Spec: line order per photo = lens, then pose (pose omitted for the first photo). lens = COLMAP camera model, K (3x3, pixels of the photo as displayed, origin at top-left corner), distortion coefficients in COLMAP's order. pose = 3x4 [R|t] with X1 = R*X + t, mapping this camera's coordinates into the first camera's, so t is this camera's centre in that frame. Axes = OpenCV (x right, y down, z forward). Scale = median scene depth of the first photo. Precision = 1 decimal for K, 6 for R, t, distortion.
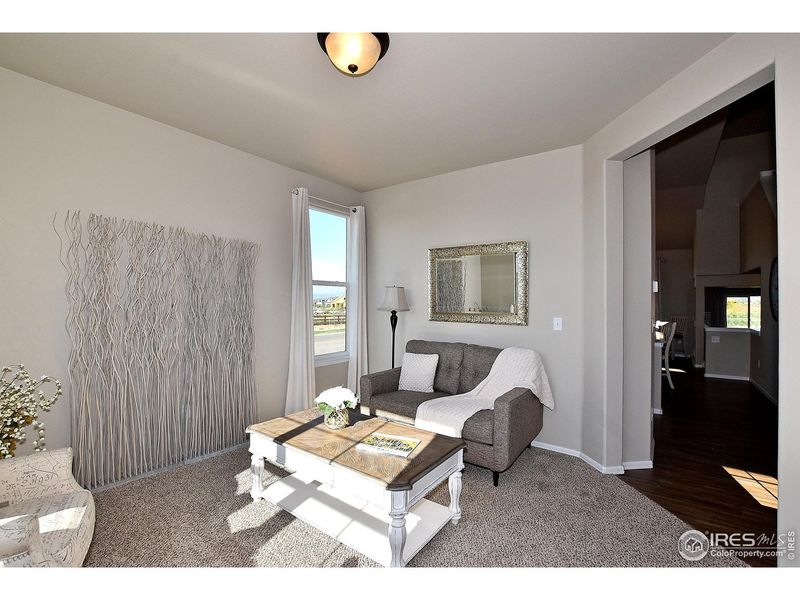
lens RADIAL K [[362.4, 0, 402.7], [0, 362.4, 301.1], [0, 0, 1]] dist [-0.028751, 0.000532]
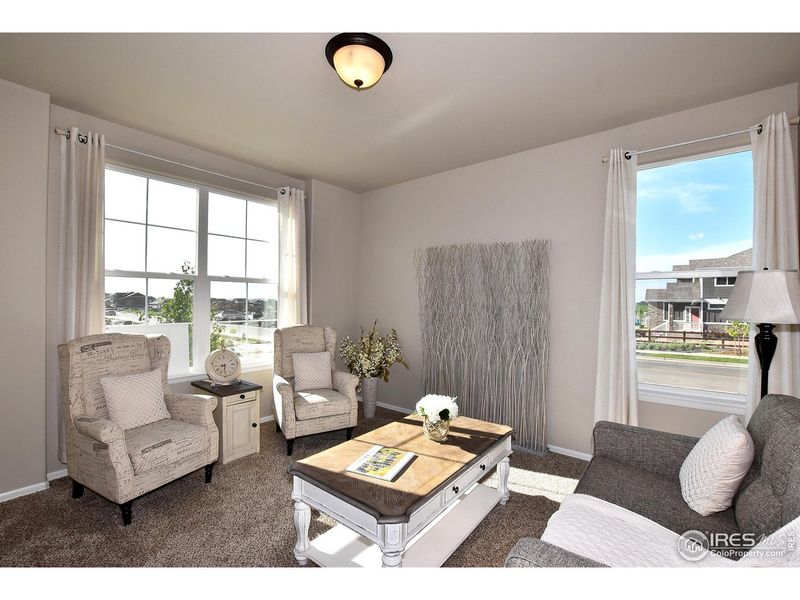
lens RADIAL K [[362.4, 0, 402.7], [0, 362.4, 301.1], [0, 0, 1]] dist [-0.028751, 0.000532]
pose [[-0.048024, -0.011894, -0.998775, 0.783590], [-0.014645, 0.999830, -0.011202, 0.017841], [0.998739, 0.014089, -0.048190, 1.020664]]
